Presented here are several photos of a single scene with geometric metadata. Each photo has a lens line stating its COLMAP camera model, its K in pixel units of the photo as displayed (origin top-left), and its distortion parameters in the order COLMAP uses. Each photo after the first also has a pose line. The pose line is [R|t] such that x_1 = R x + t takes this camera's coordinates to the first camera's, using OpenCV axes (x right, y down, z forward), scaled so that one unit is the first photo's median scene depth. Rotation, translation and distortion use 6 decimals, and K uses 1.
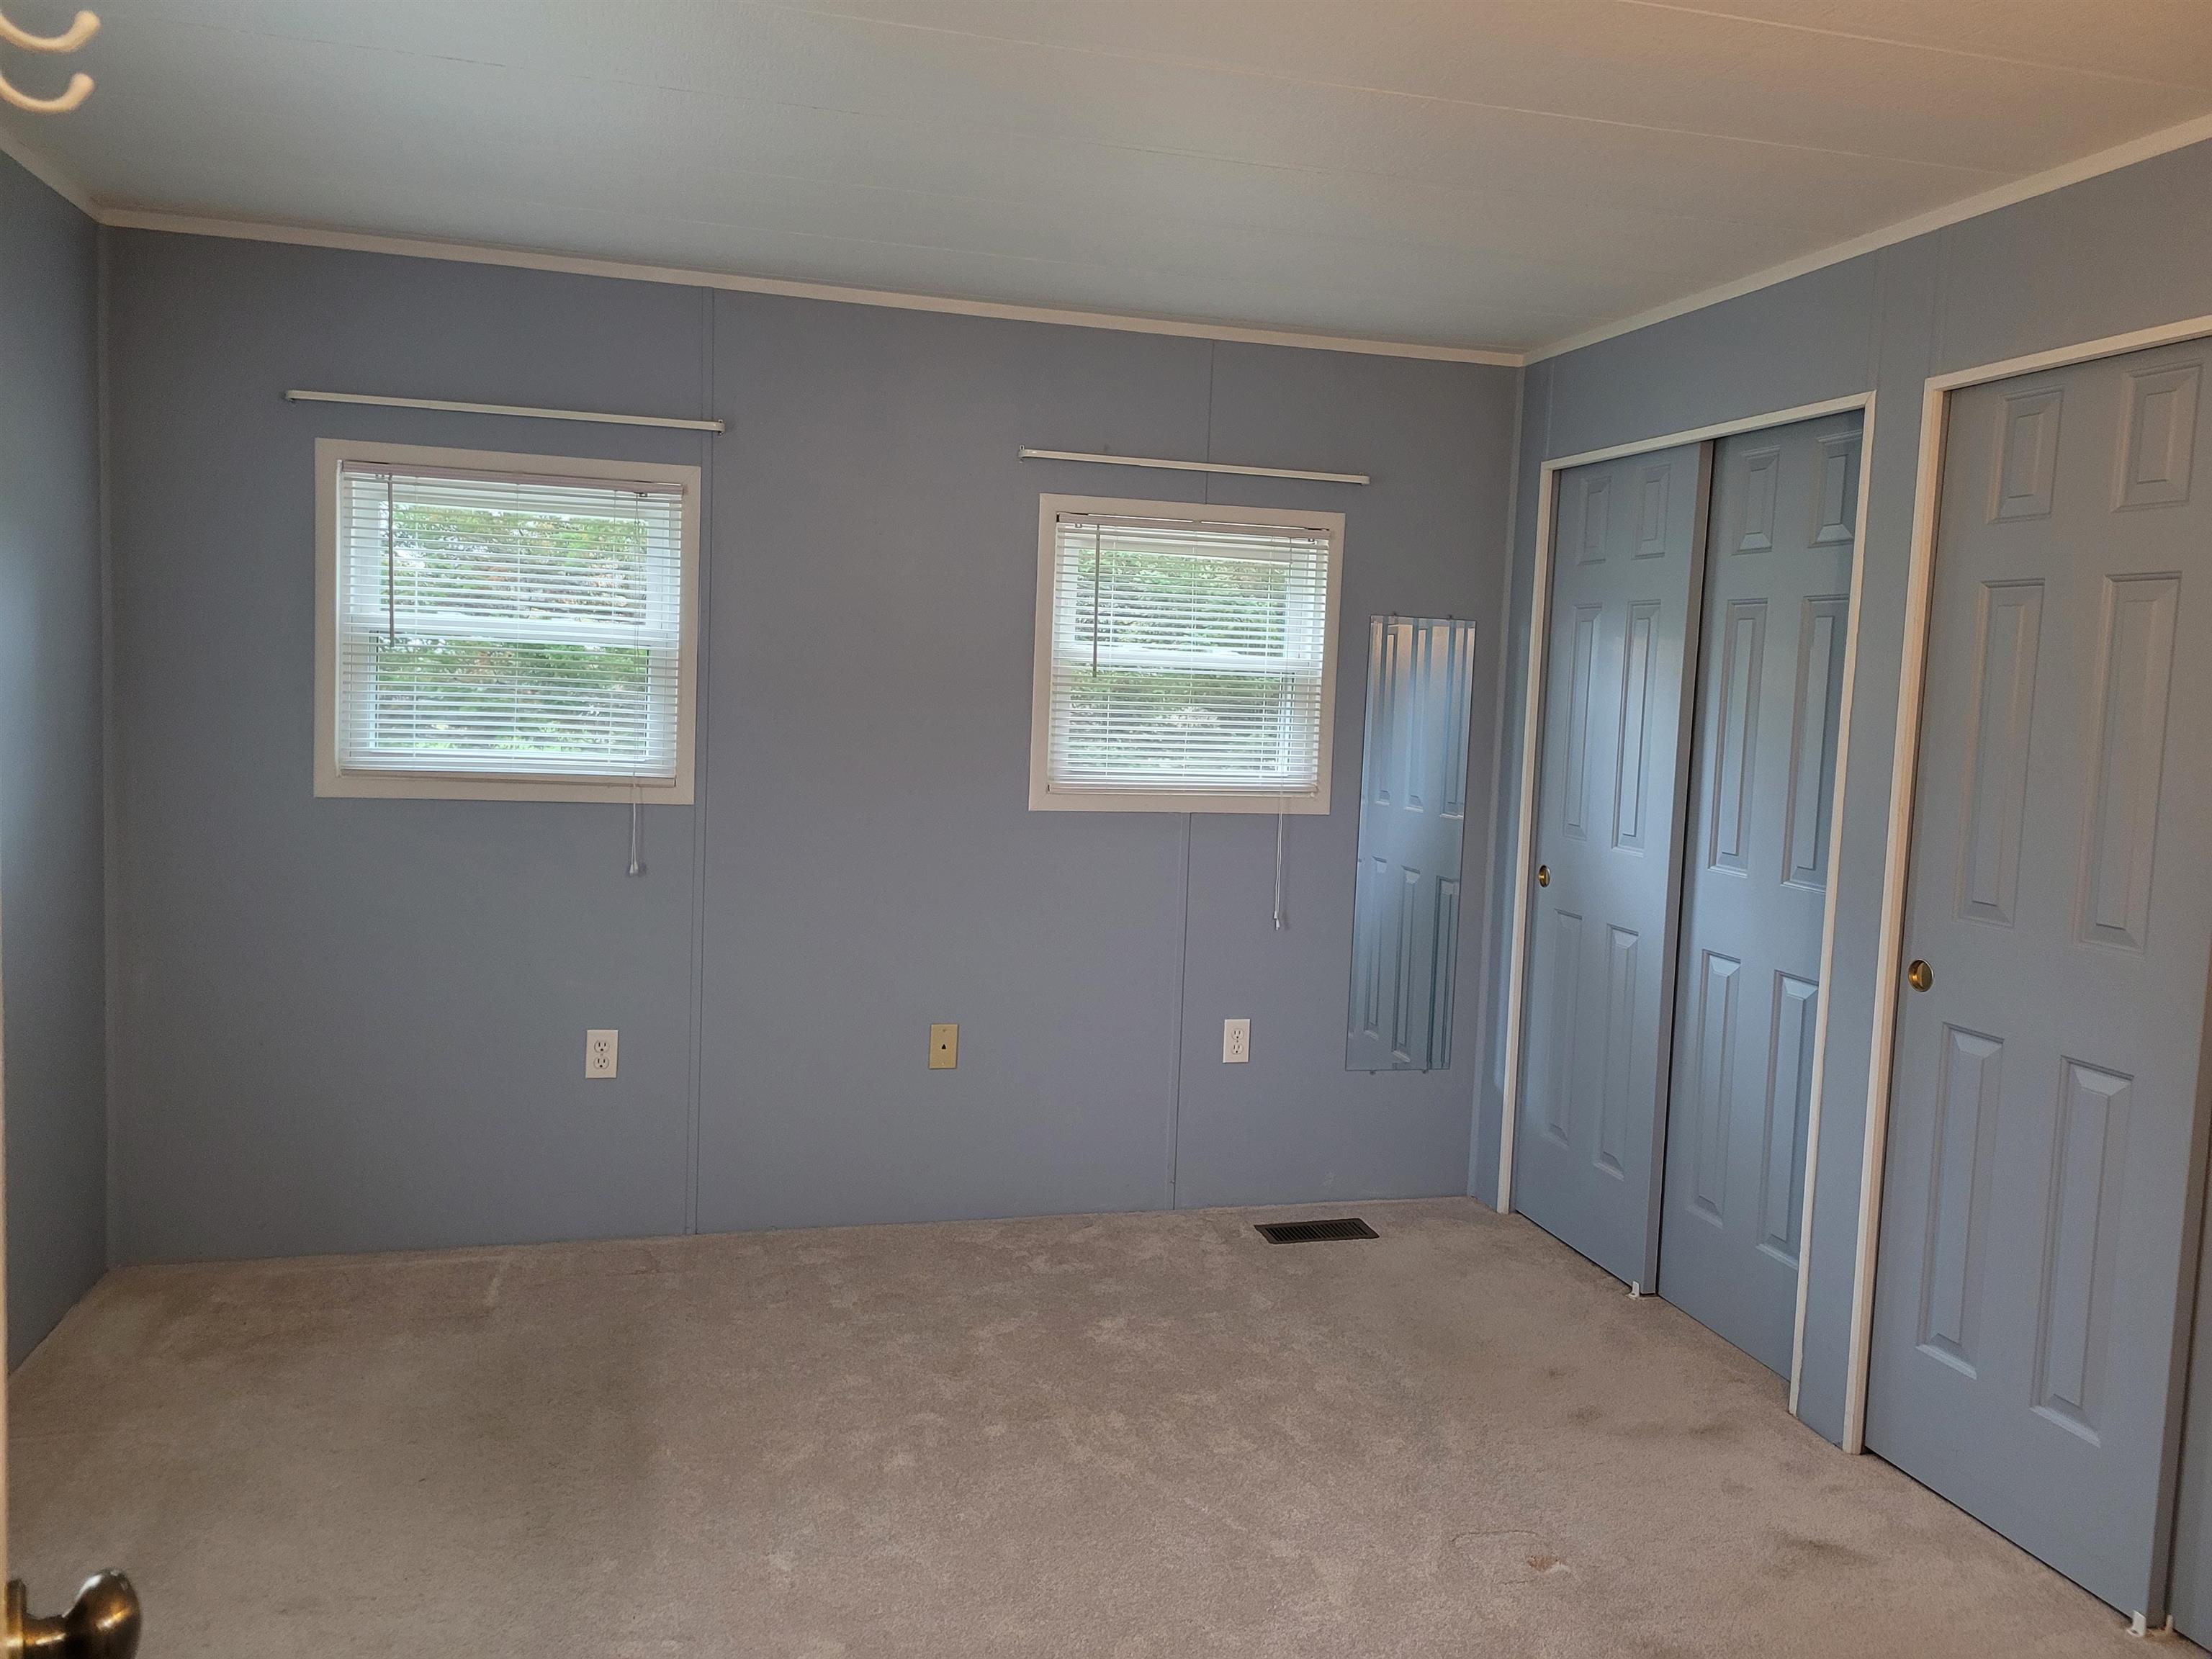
lens RADIAL K [[1671.2, 0, 1106.6], [0, 1671.2, 816.1], [0, 0, 1]] dist [0.055139, -0.014242]
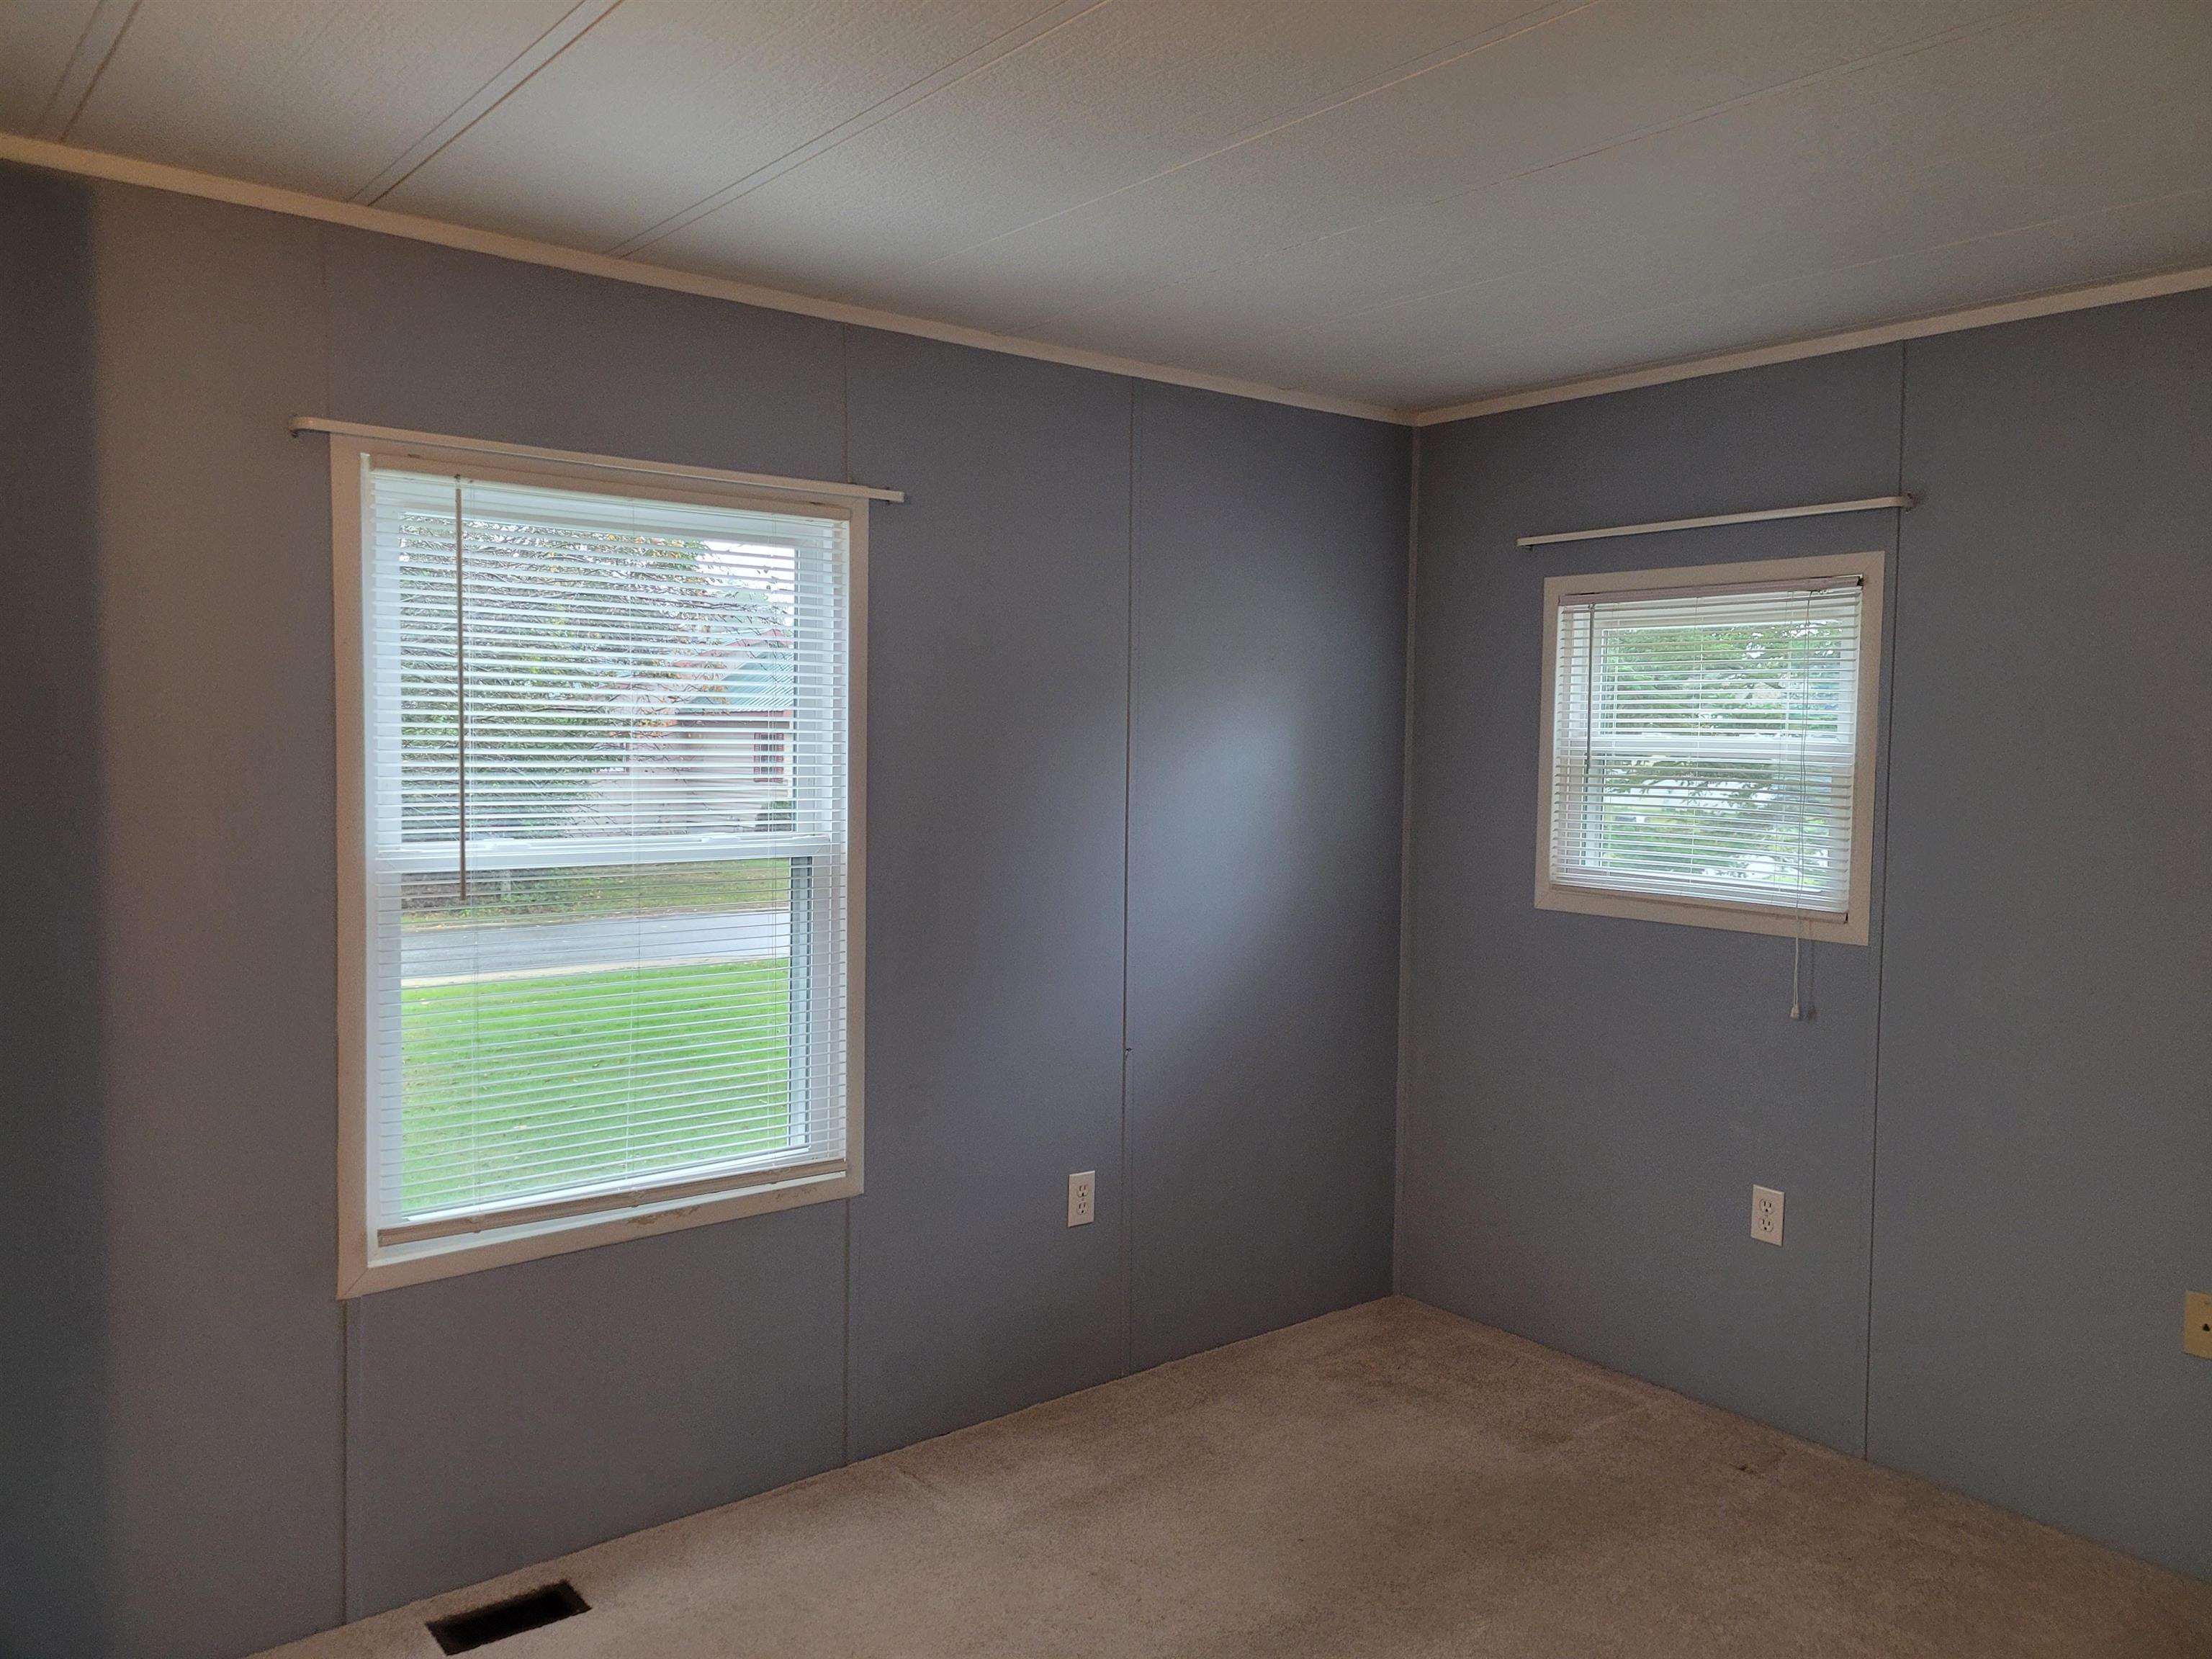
lens RADIAL K [[1671.2, 0, 1095.9], [0, 1671.2, 818.1], [0, 0, 1]] dist [0.055139, -0.014242]
pose [[0.410949, 0.014691, -0.911540, 0.384502], [-0.067681, 0.997603, -0.014435, -0.033760], [0.909142, 0.067625, 0.410959, 0.296958]]
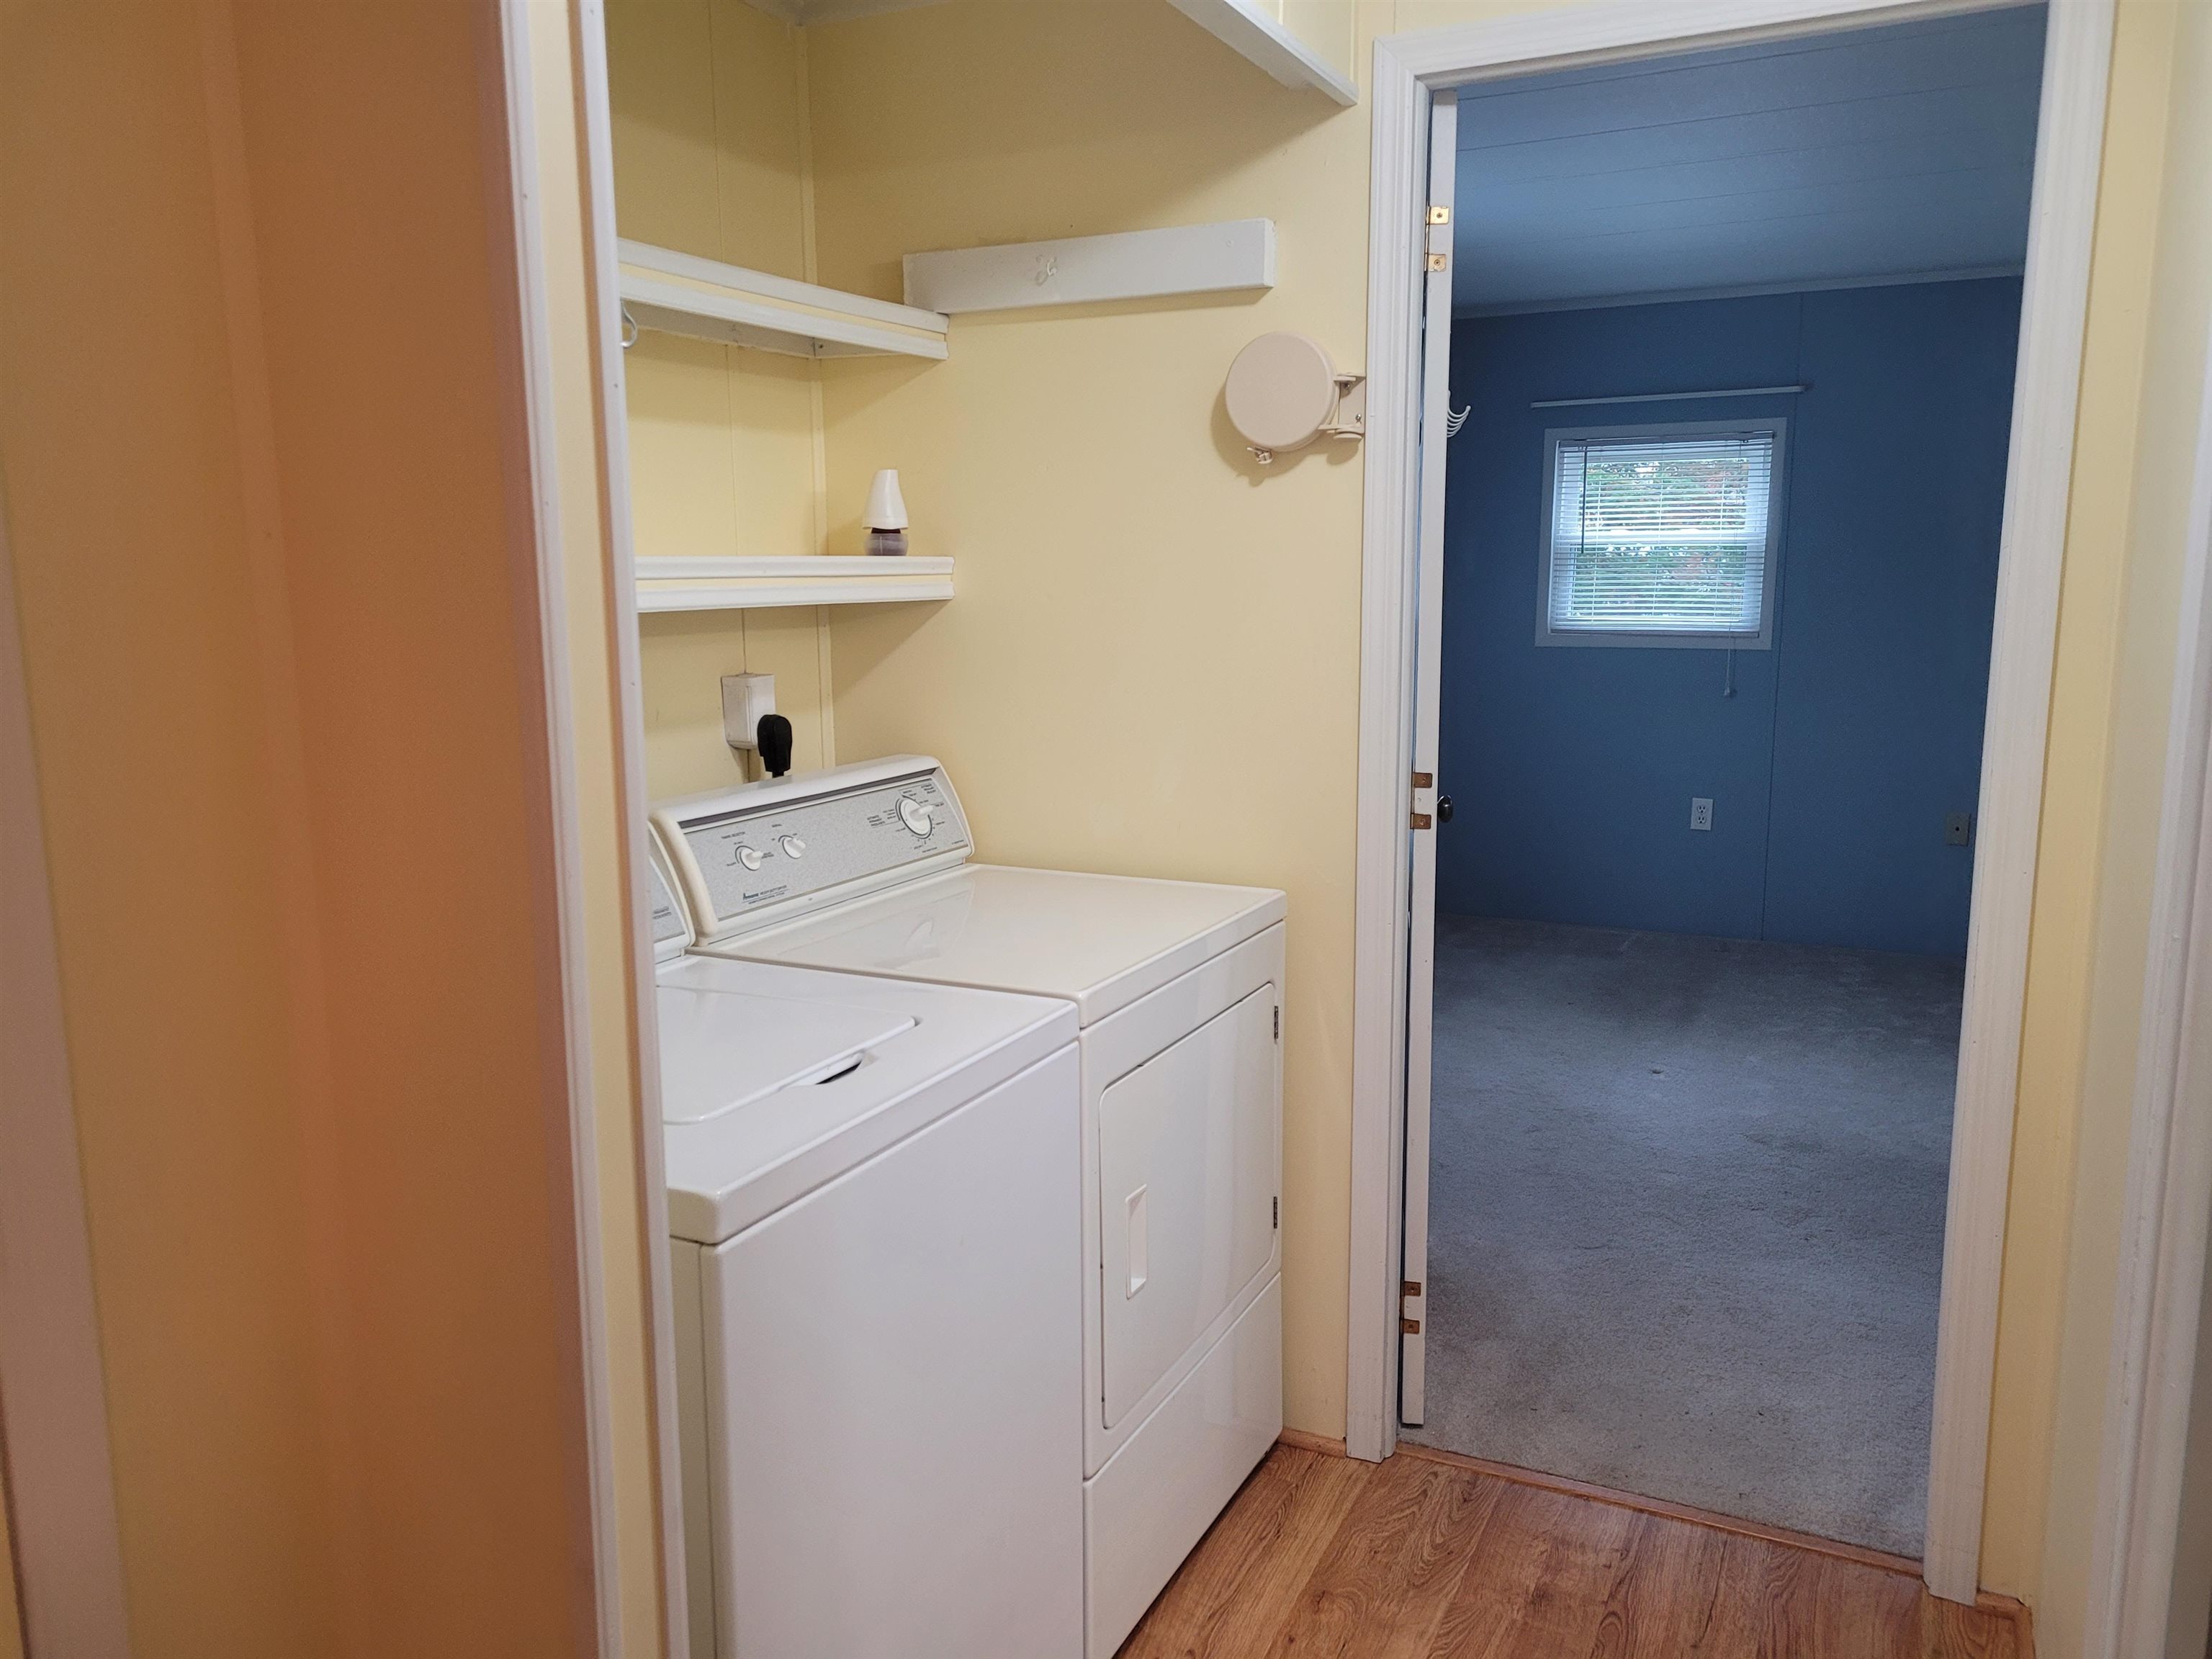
lens RADIAL K [[1671.2, 0, 1113.5], [0, 1671.2, 842.0], [0, 0, 1]] dist [0.055139, -0.014242]
pose [[0.761411, 0.063264, -0.645175, 0.292853], [-0.015767, 0.996740, 0.079130, 0.055581], [0.648077, -0.050078, 0.759926, -0.534529]]
